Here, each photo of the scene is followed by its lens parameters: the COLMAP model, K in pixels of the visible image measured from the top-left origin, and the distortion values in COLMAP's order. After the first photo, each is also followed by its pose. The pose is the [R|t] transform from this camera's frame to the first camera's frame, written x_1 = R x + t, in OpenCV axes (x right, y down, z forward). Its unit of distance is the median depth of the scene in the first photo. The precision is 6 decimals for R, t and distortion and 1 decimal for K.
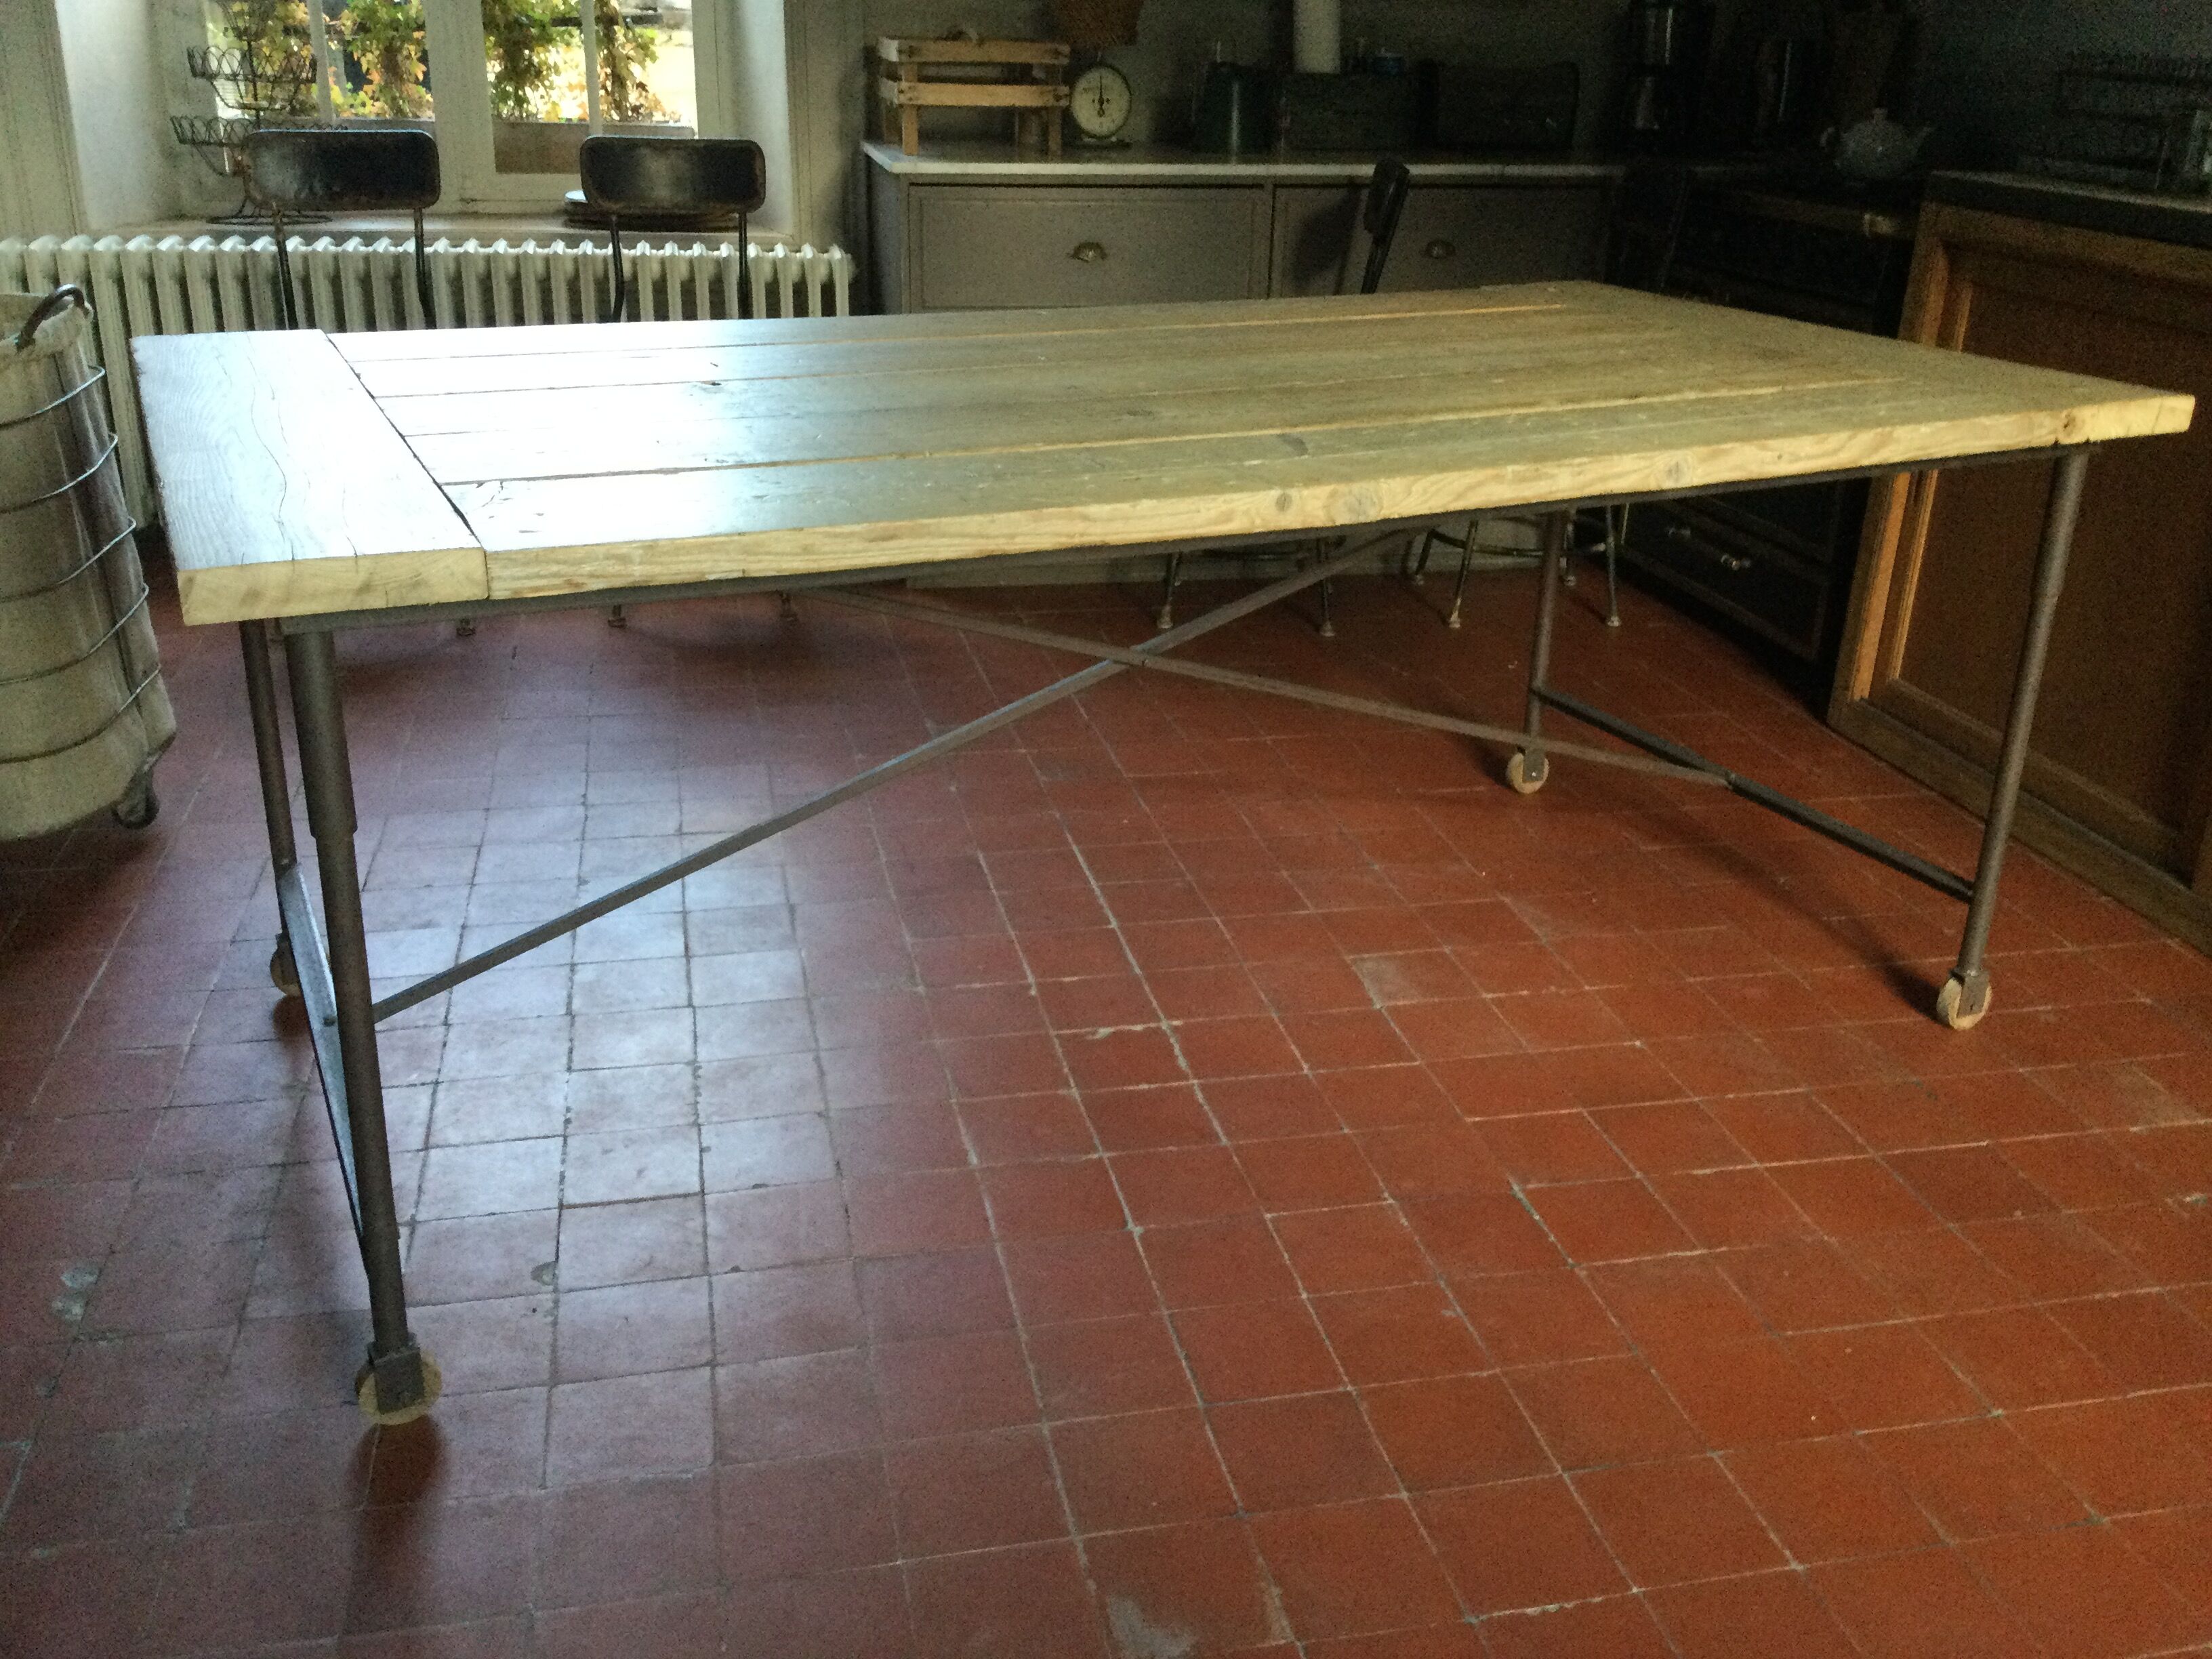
lens RADIAL K [[1990.2, 0, 1129.9], [0, 1990.2, 821.6], [0, 0, 1]] dist [0.135054, -0.264925]
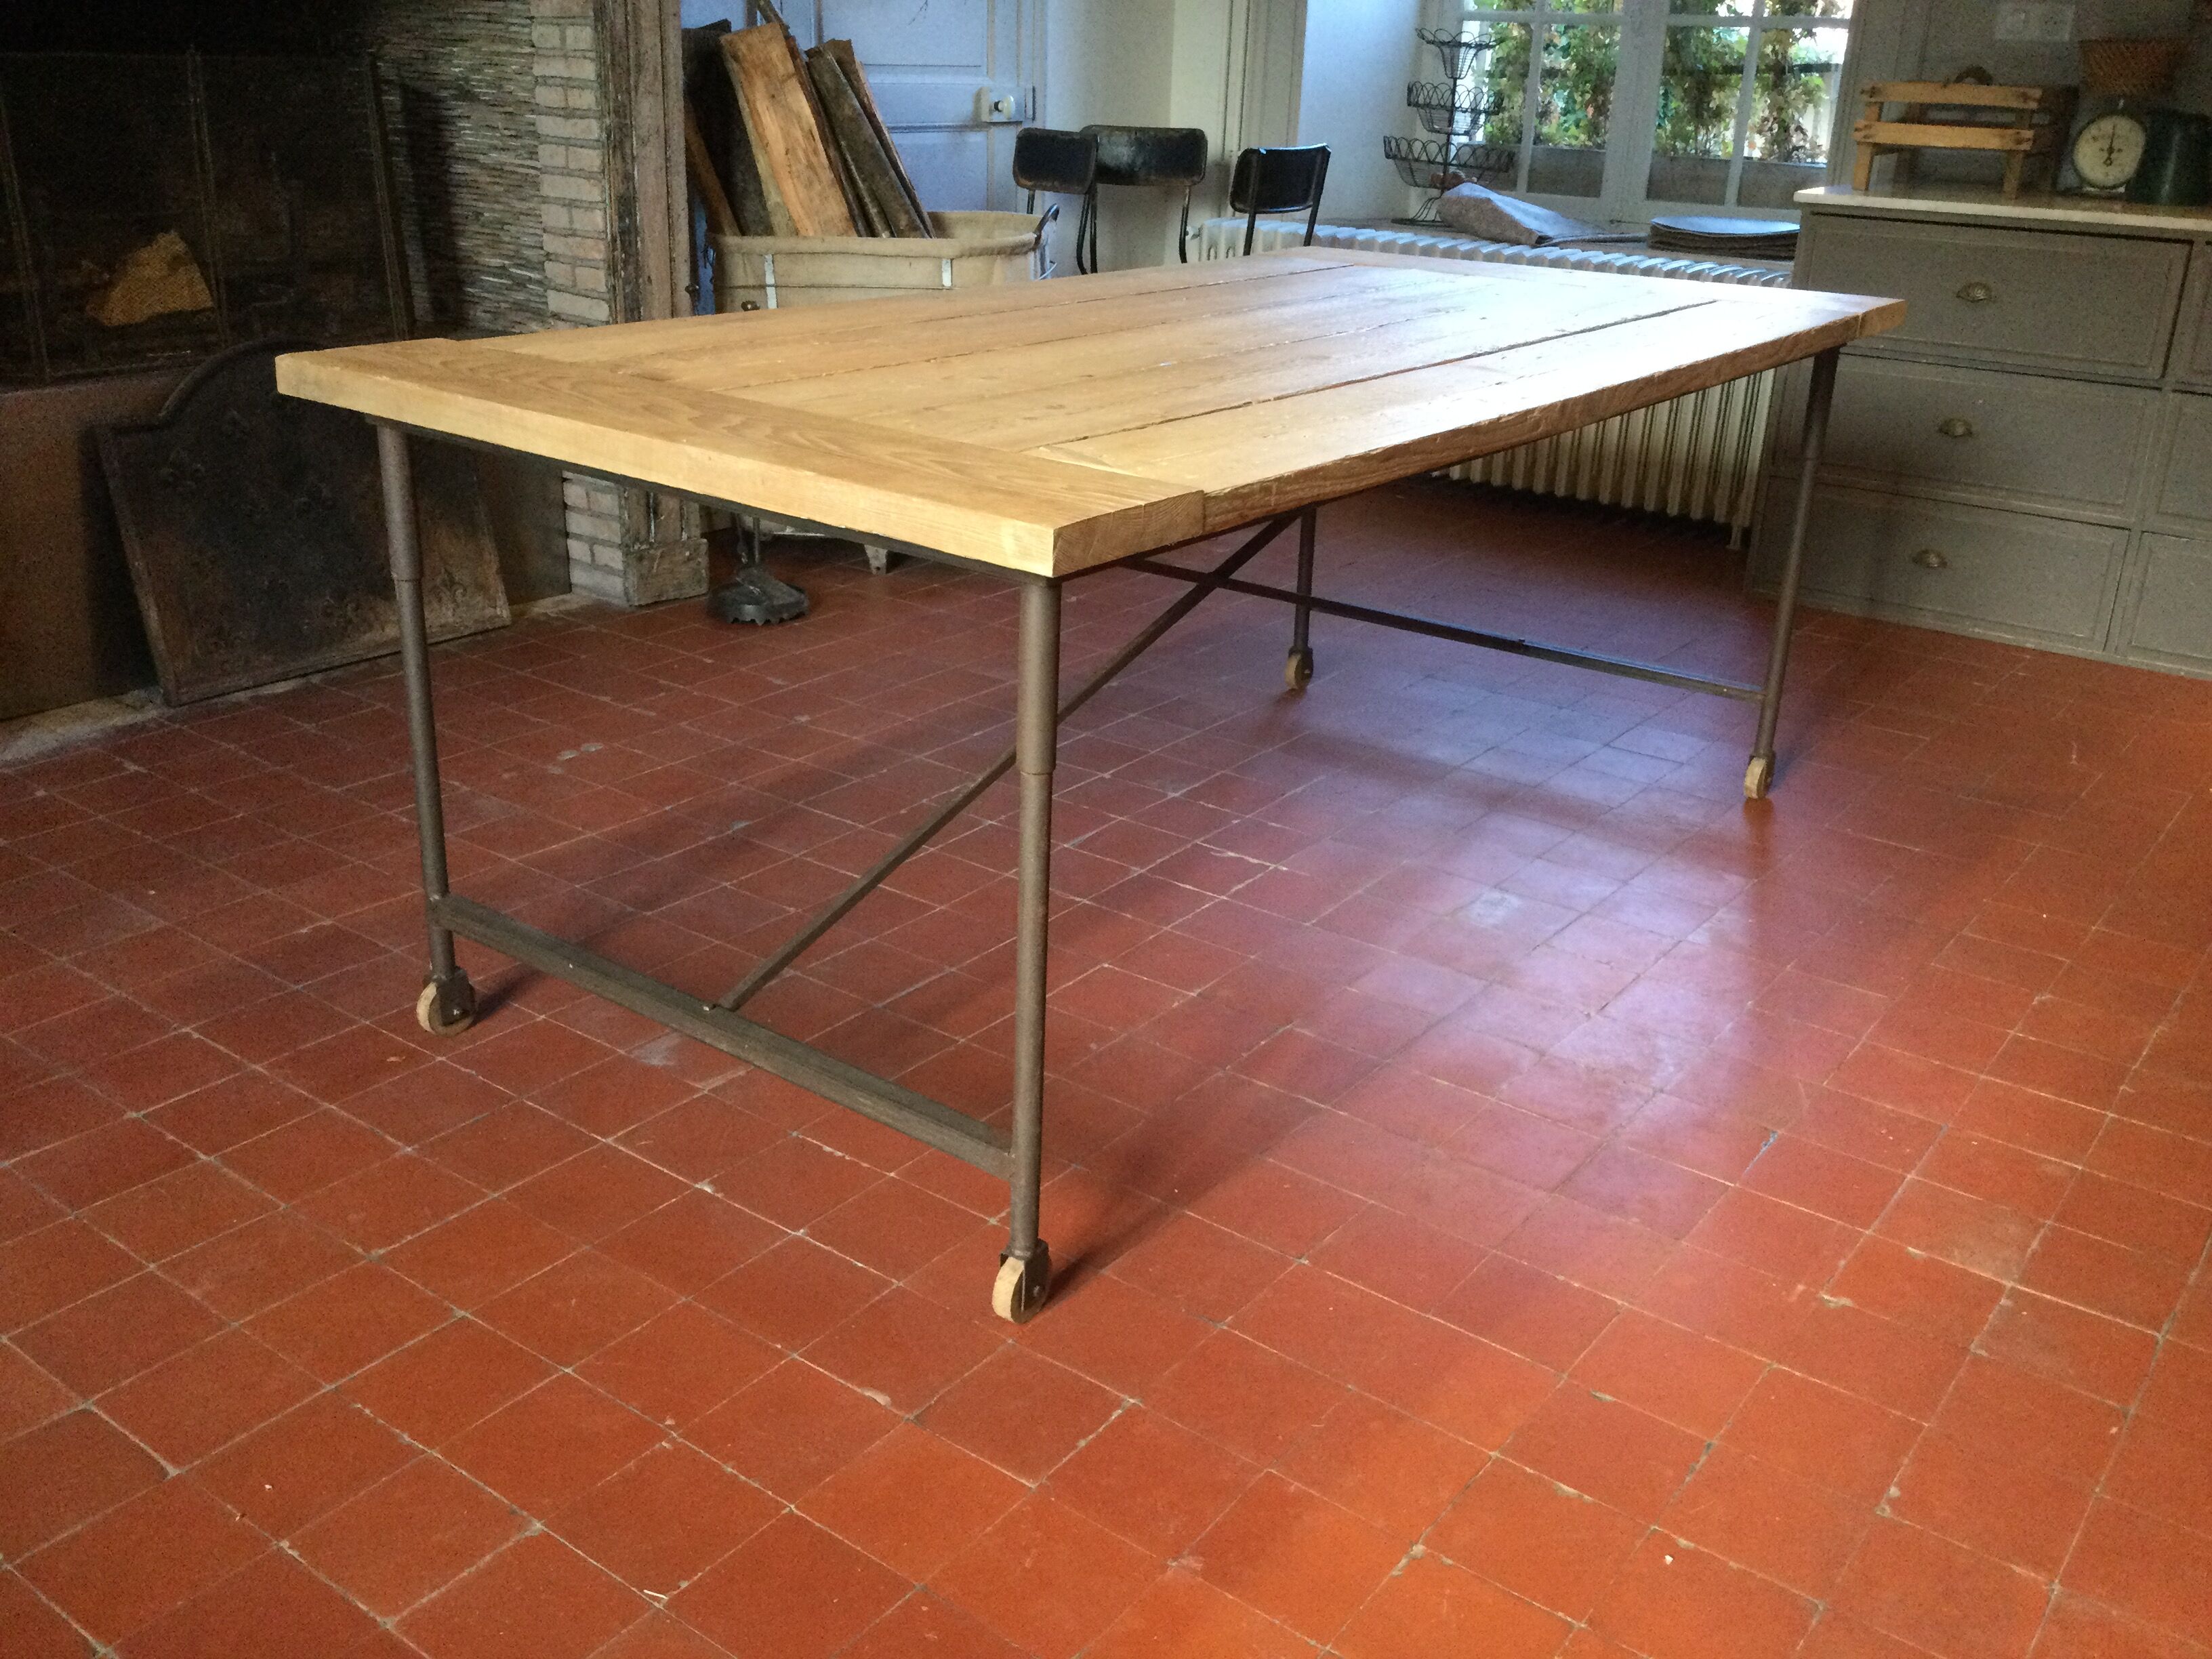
lens RADIAL K [[1990.2, 0, 1129.9], [0, 1990.2, 821.6], [0, 0, 1]] dist [0.135054, -0.264925]
pose [[0.653813, 0.273795, -0.705383, 0.462326], [-0.297662, 0.950141, 0.092898, -0.005552], [0.695648, 0.149228, 0.702712, 0.052507]]
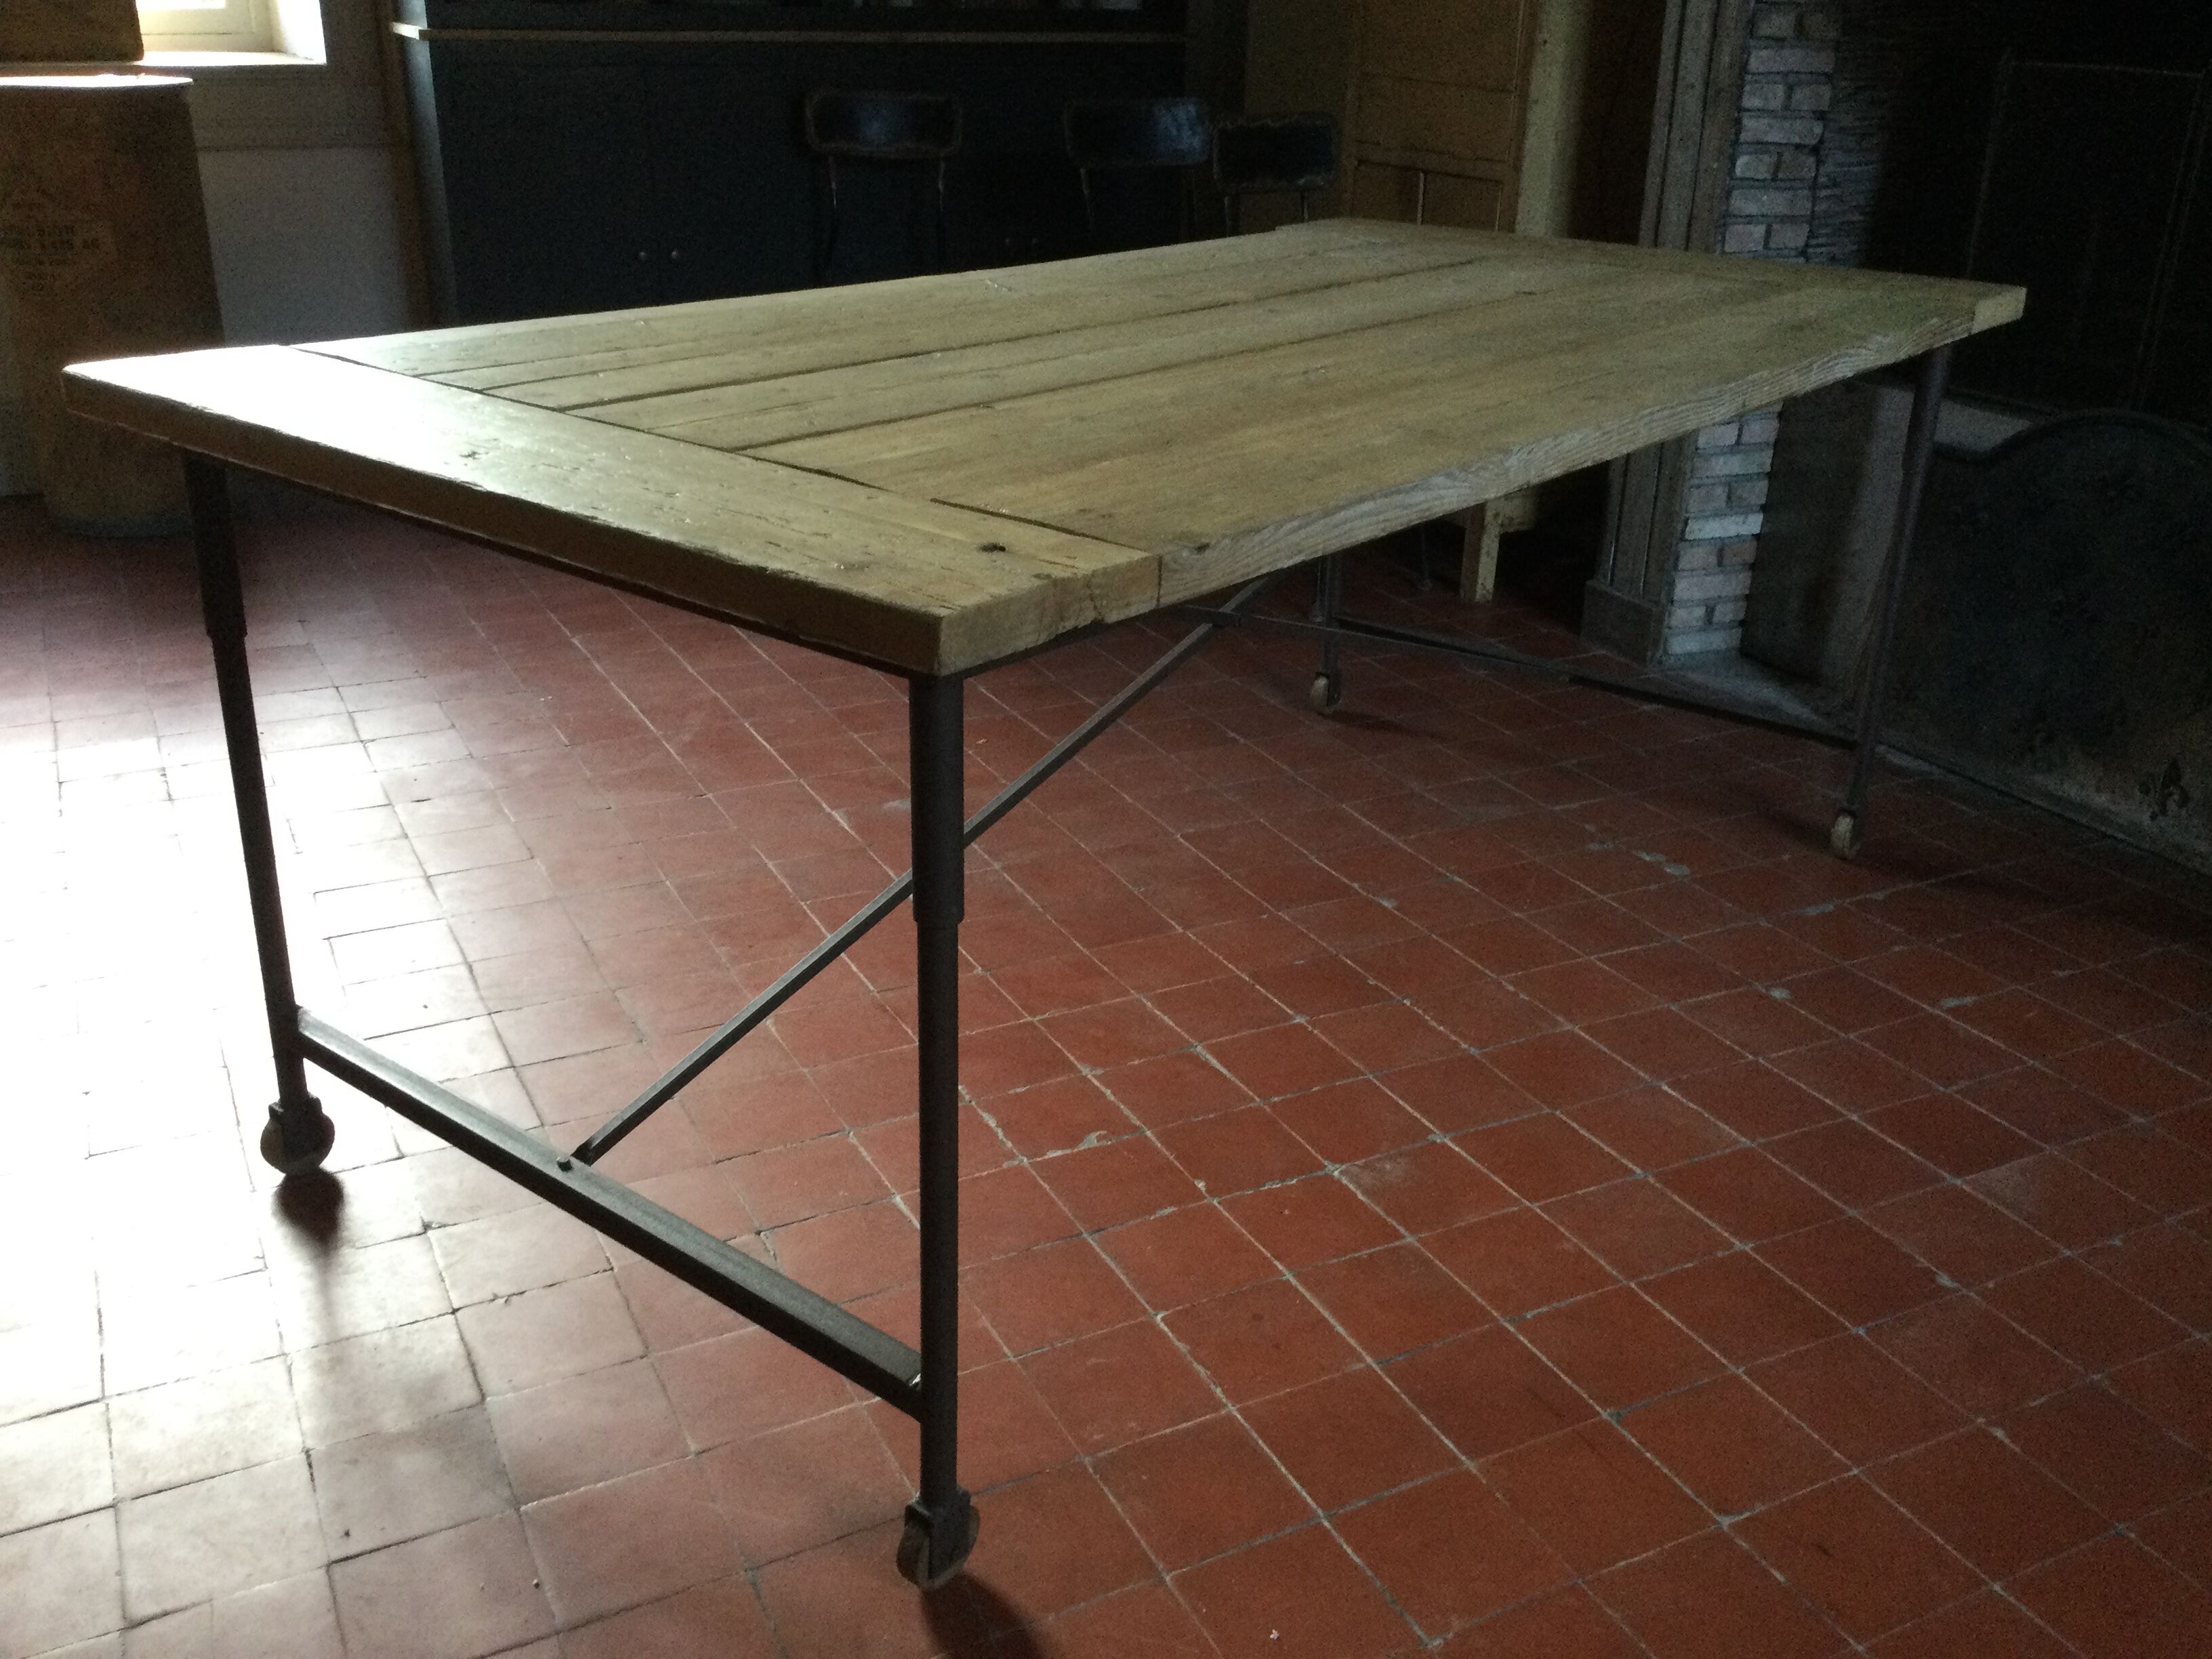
lens RADIAL K [[2002.6, 0, 1106.0], [0, 2002.6, 829.5], [0, 0, 1]] dist [0.006457, -0.014242]
pose [[-0.968484, 0.057362, -0.242381, 0.111871], [-0.129766, 0.714416, 0.687583, -0.332169], [0.212602, 0.697366, -0.684457, 0.843409]]
